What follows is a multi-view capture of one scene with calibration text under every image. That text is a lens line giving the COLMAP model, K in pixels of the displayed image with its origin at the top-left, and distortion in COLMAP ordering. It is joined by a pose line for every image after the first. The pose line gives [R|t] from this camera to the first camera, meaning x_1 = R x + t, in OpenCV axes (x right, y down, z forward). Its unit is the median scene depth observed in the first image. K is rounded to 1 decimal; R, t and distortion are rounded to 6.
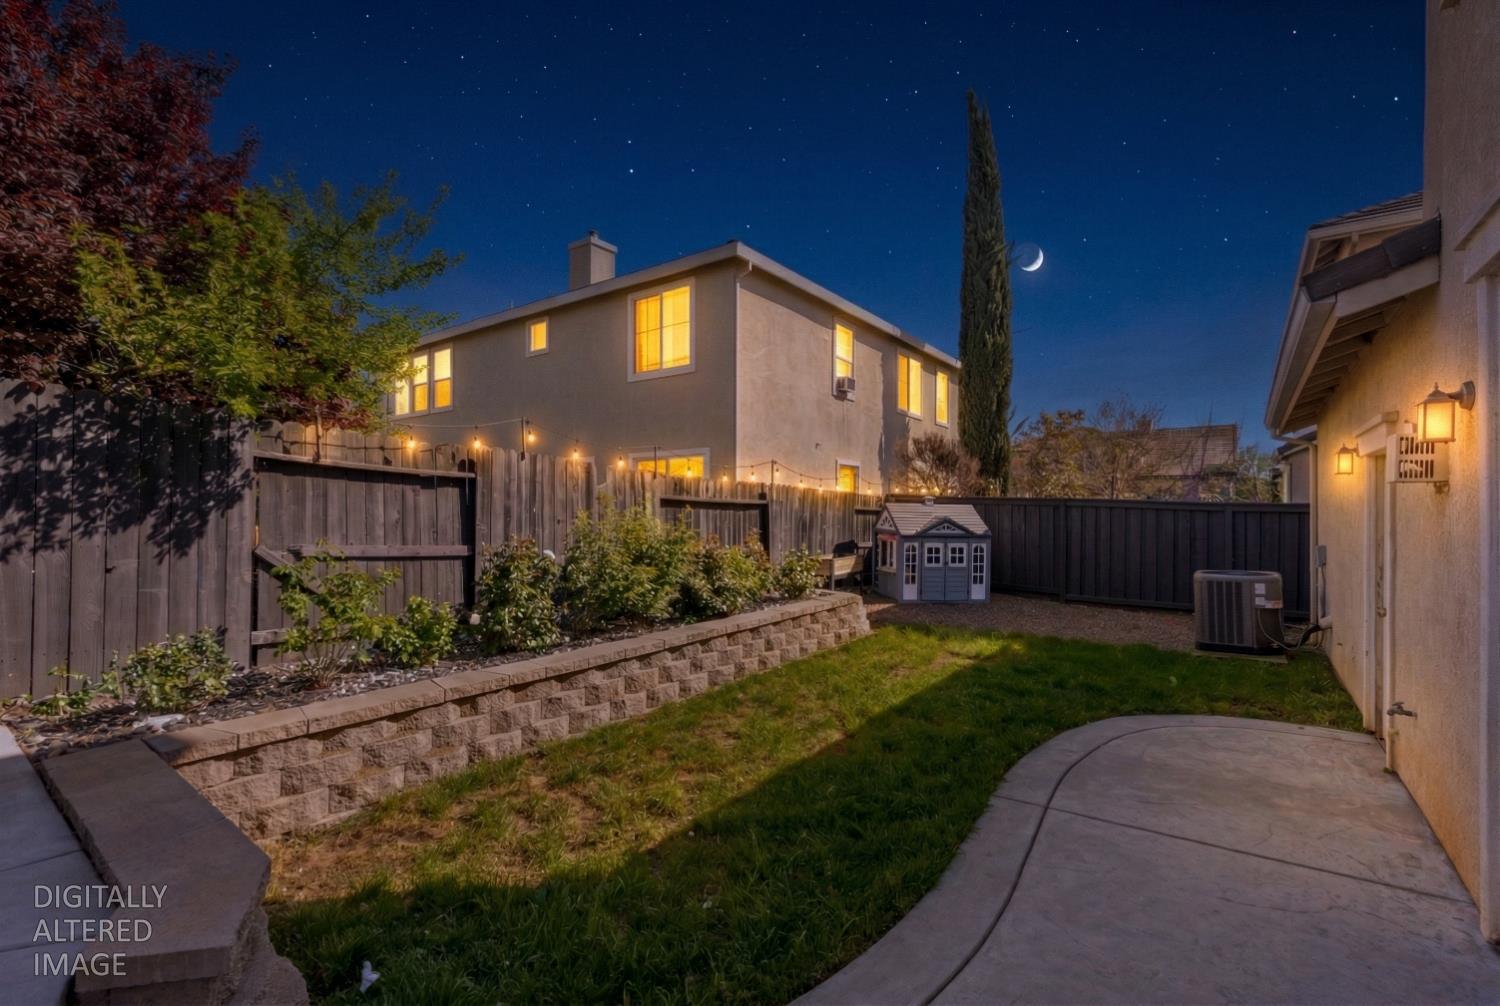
lens RADIAL K [[651.0, 0, 750.0], [0, 651.0, 503.0], [0, 0, 1]] dist [-0.000190, -0.000020]
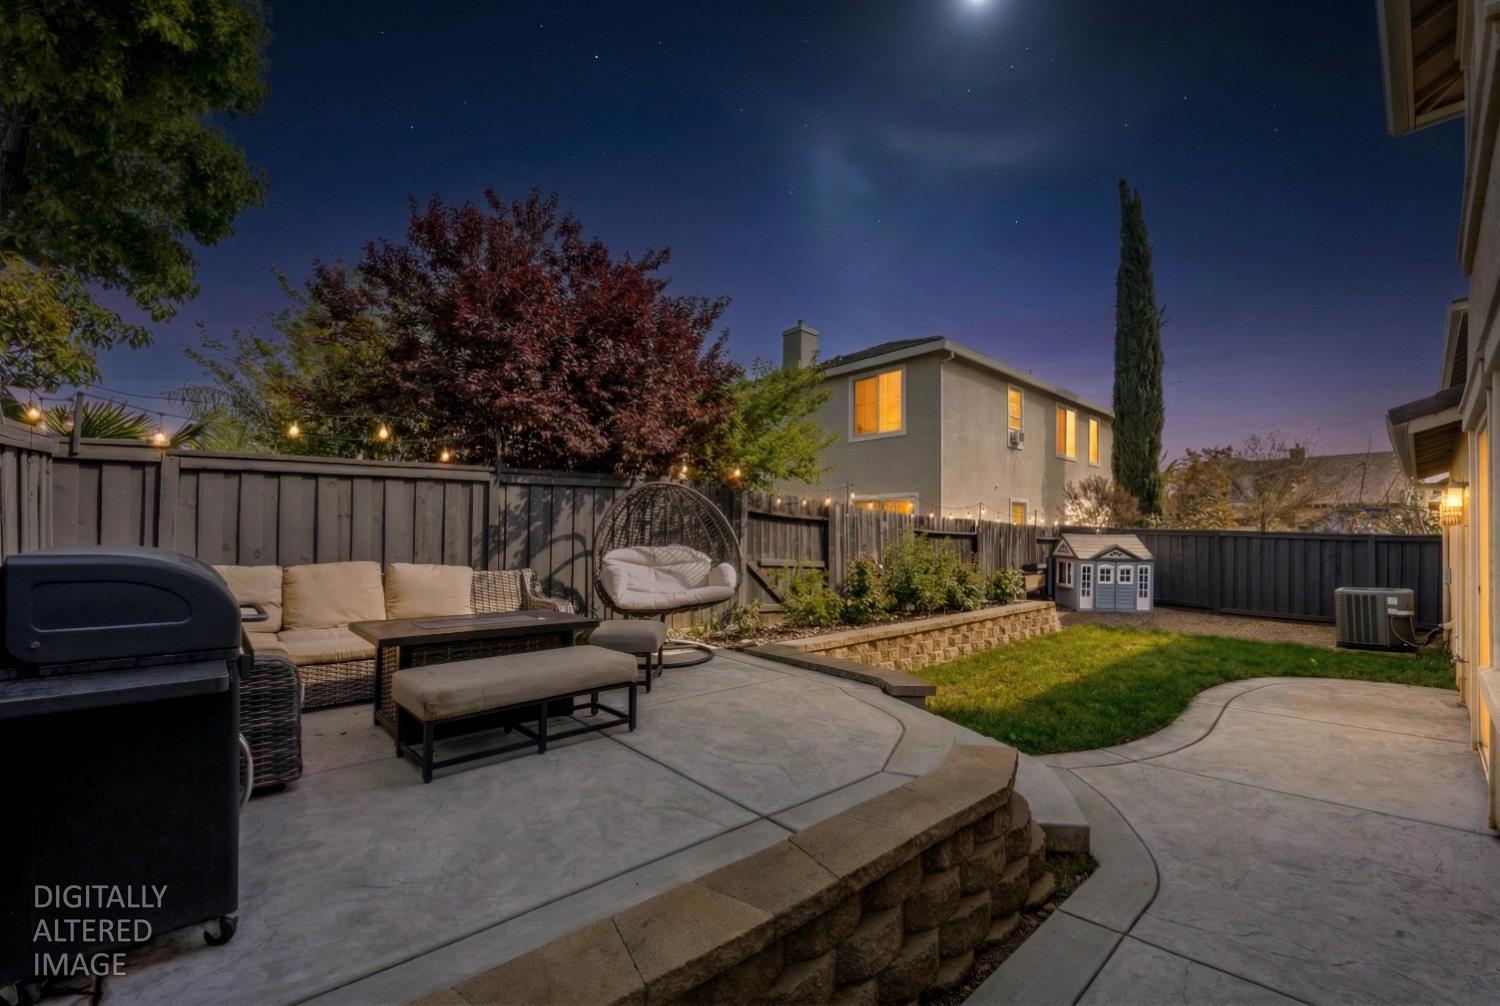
lens RADIAL K [[615.0, 0, 748.9], [0, 615.0, 531.2], [0, 0, 1]] dist [-0.000220, -0.000069]
pose [[0.982922, 0.000124, -0.184022, -0.189675], [-0.000116, 1.000000, 0.000052, -0.005981], [0.184022, -0.000030, 0.982922, -0.329480]]
